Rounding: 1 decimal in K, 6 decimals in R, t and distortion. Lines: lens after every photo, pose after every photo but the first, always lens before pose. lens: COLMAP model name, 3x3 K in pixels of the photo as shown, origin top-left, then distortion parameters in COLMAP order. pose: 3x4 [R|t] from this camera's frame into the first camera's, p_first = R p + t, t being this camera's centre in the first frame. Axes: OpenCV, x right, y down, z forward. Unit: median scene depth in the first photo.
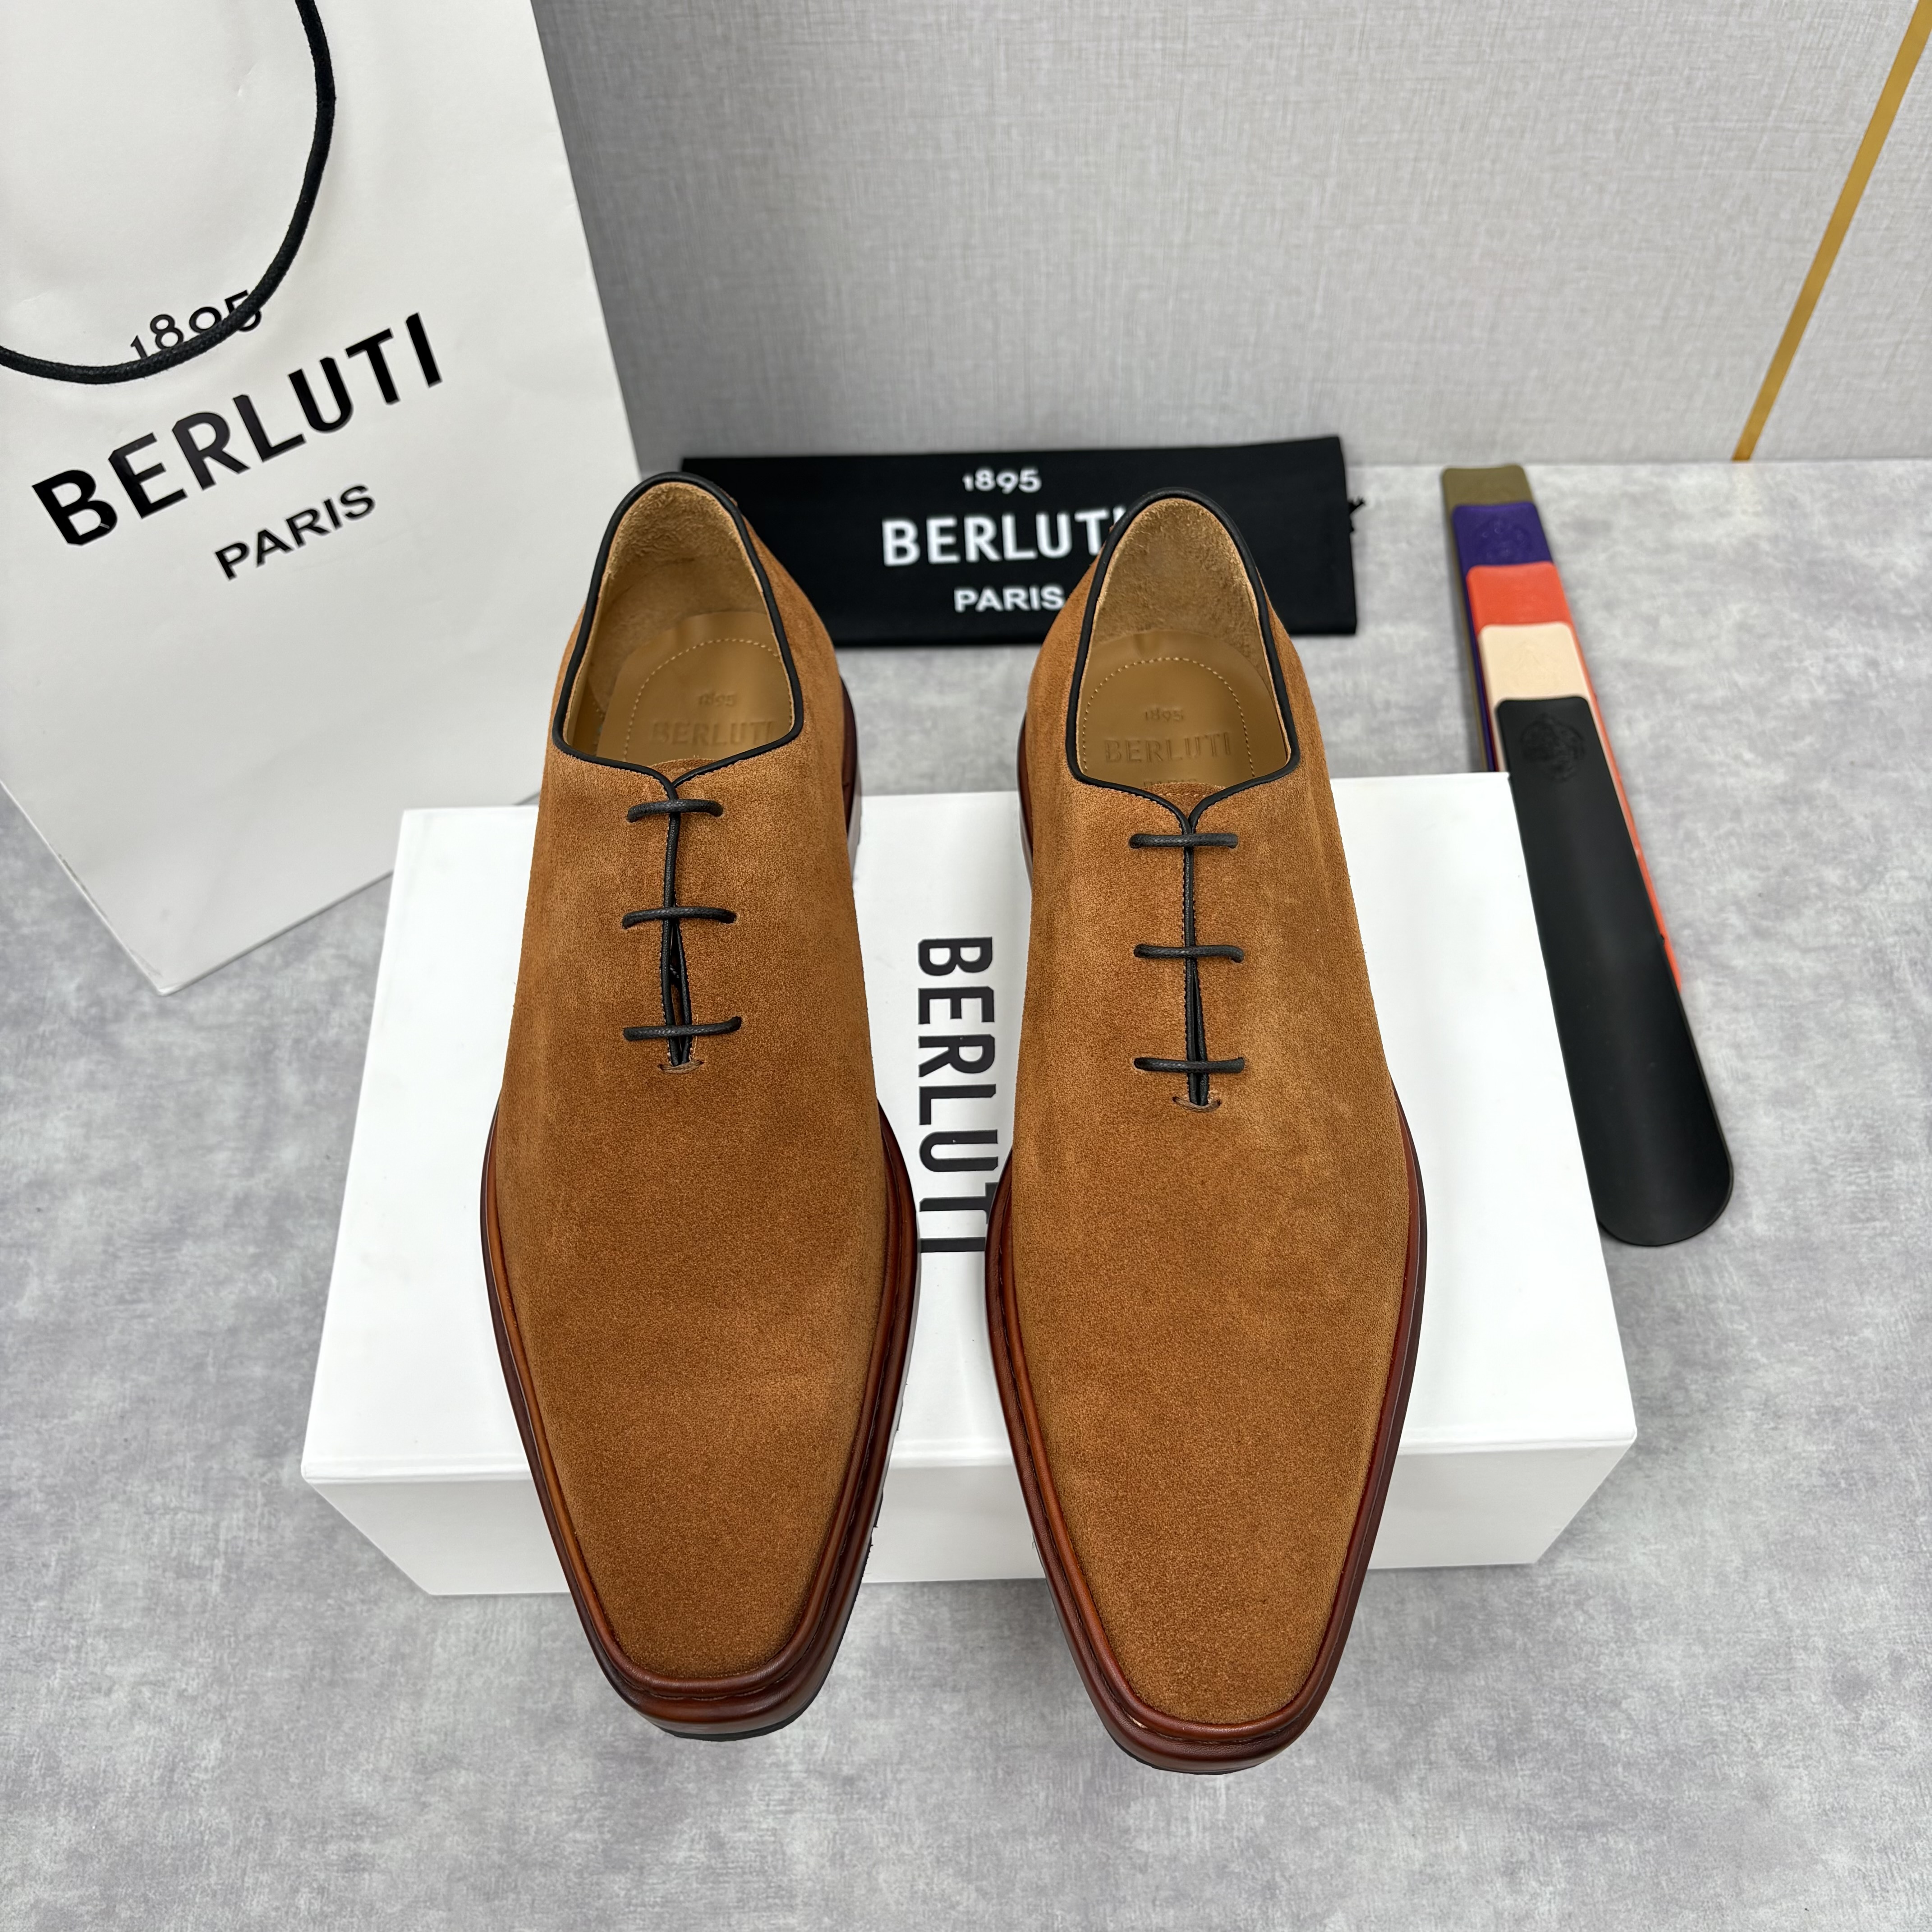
lens RADIAL K [[2019.0, 0, 963.2], [0, 2019.0, 971.7], [0, 0, 1]] dist [-0.041847, 0.126750]
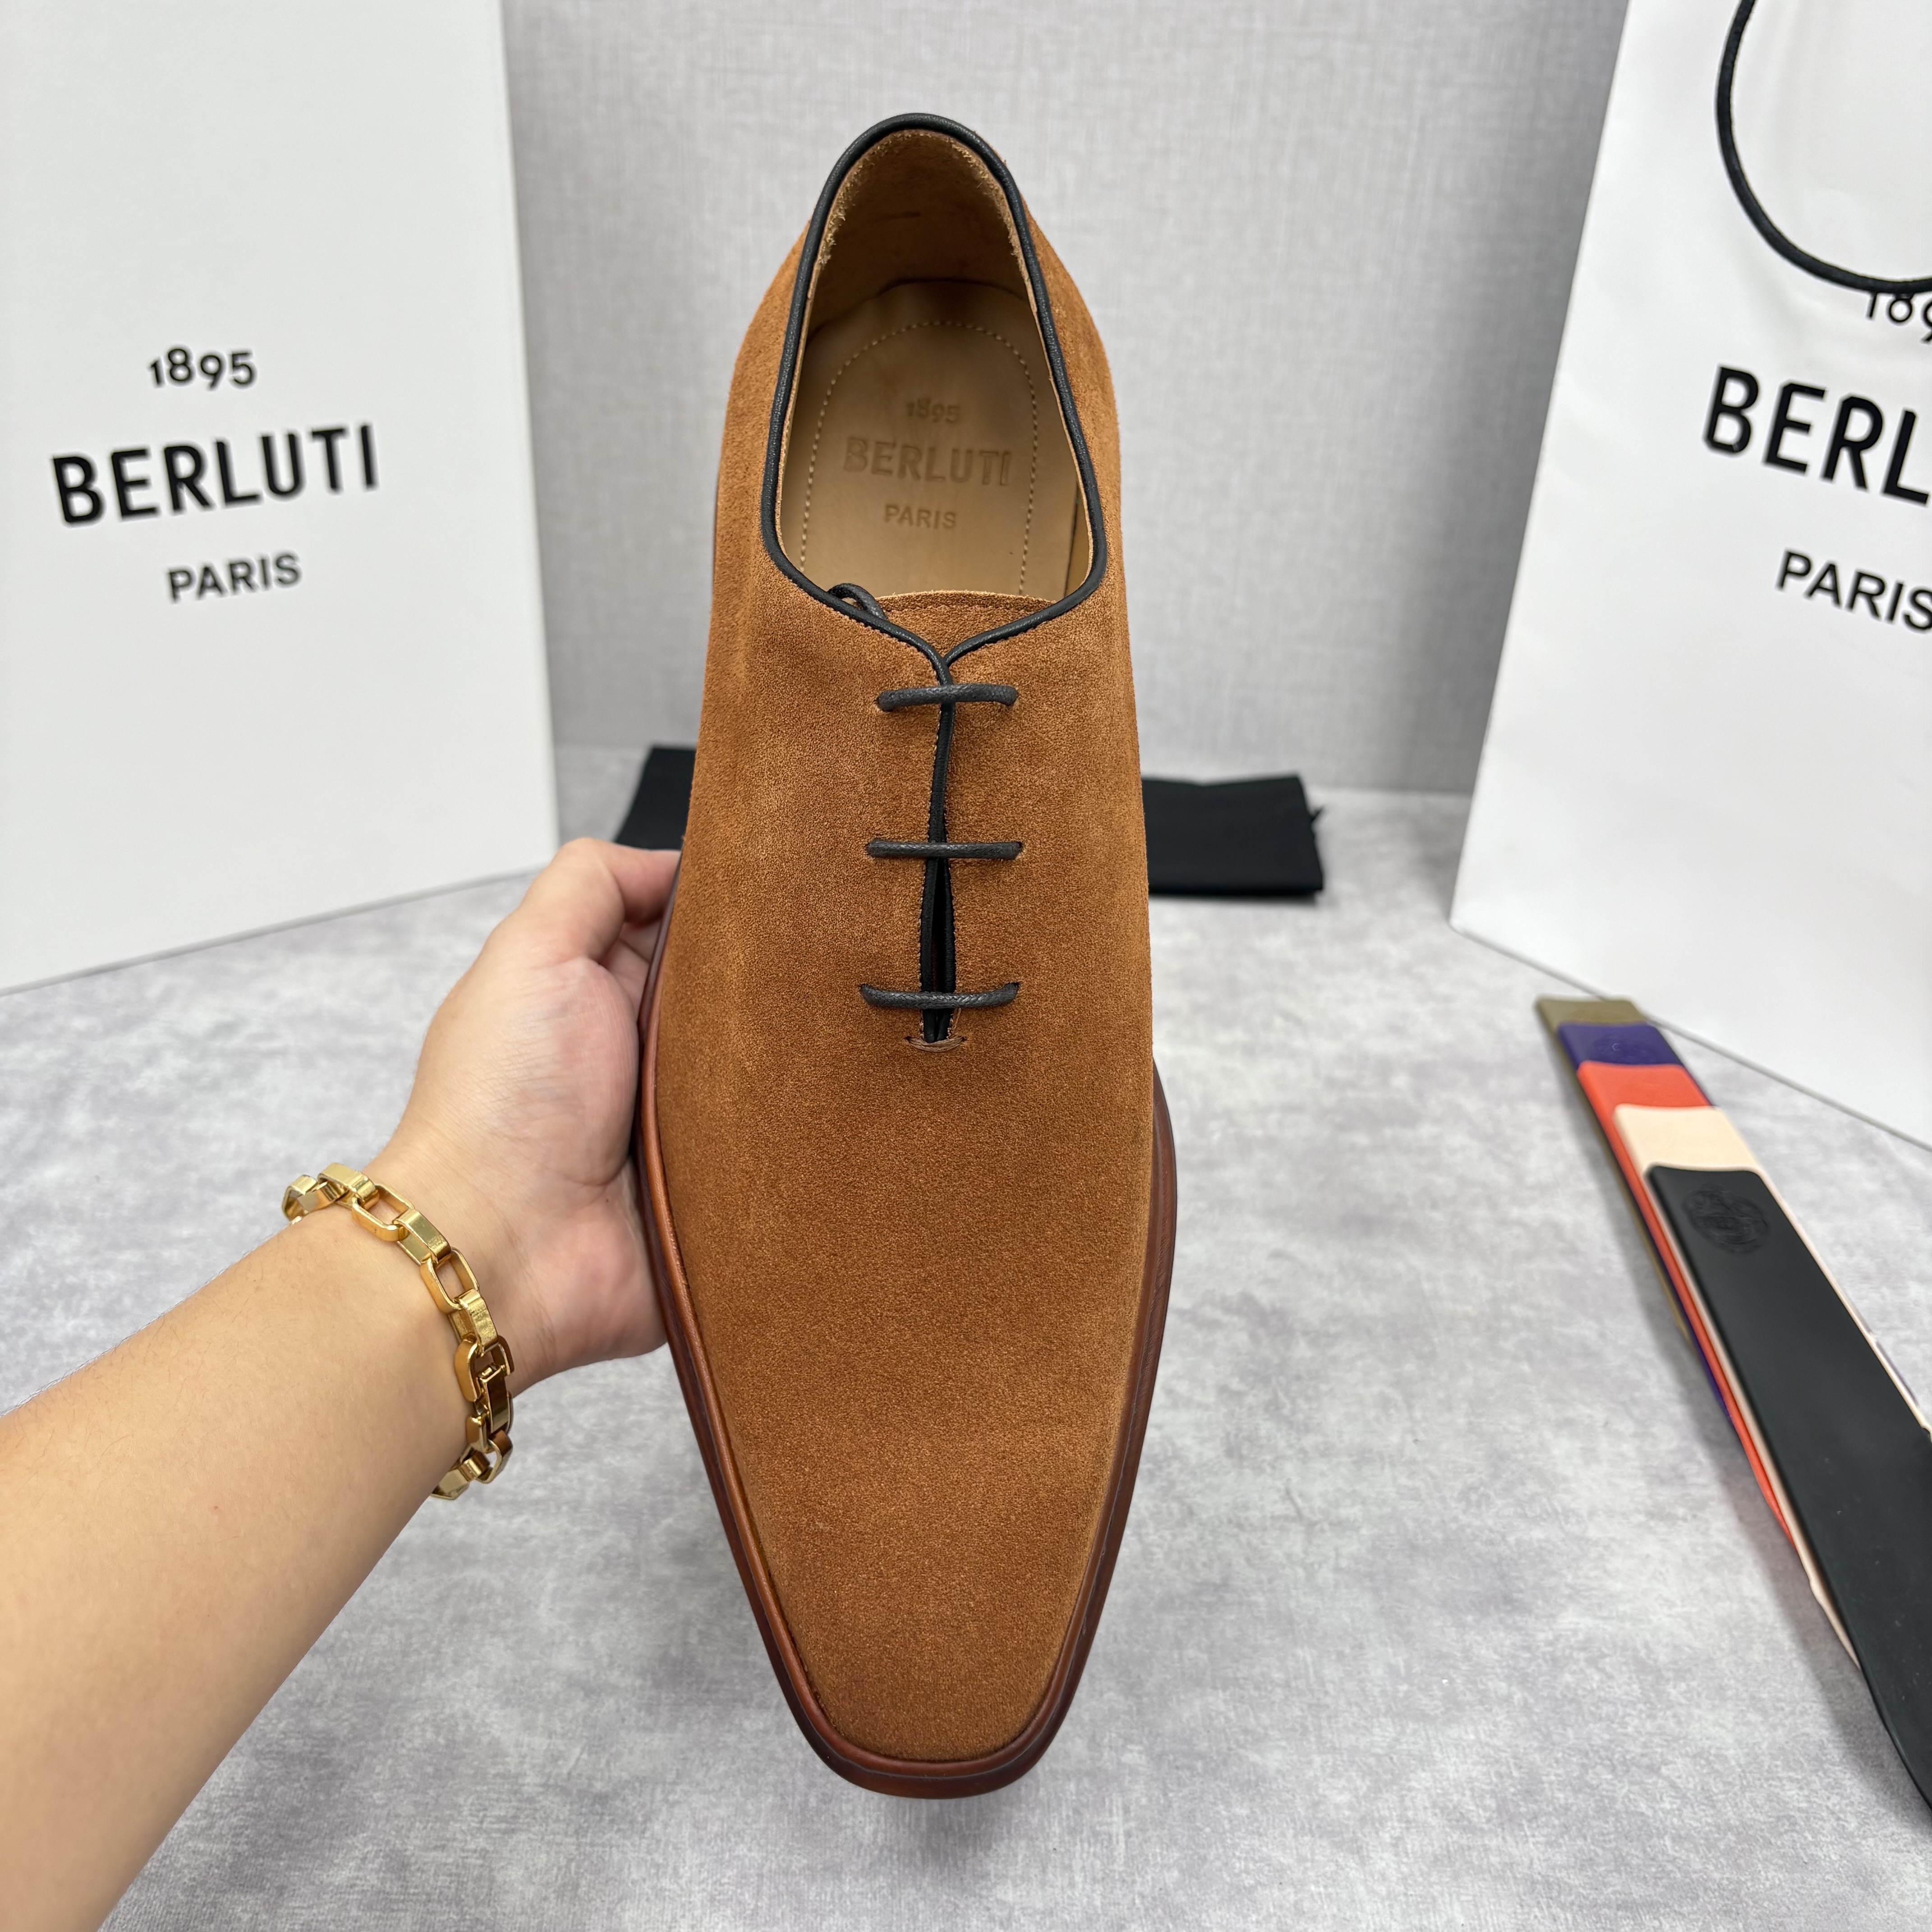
lens RADIAL K [[2011.8, 0, 966.0], [0, 2011.8, 965.6], [0, 0, 1]] dist [-0.030390, 0.090992]
pose [[0.997243, 0.072976, 0.013428, 0.039588], [-0.057318, 0.872543, -0.485164, 0.460581], [-0.047122, 0.483057, 0.874320, 0.216102]]
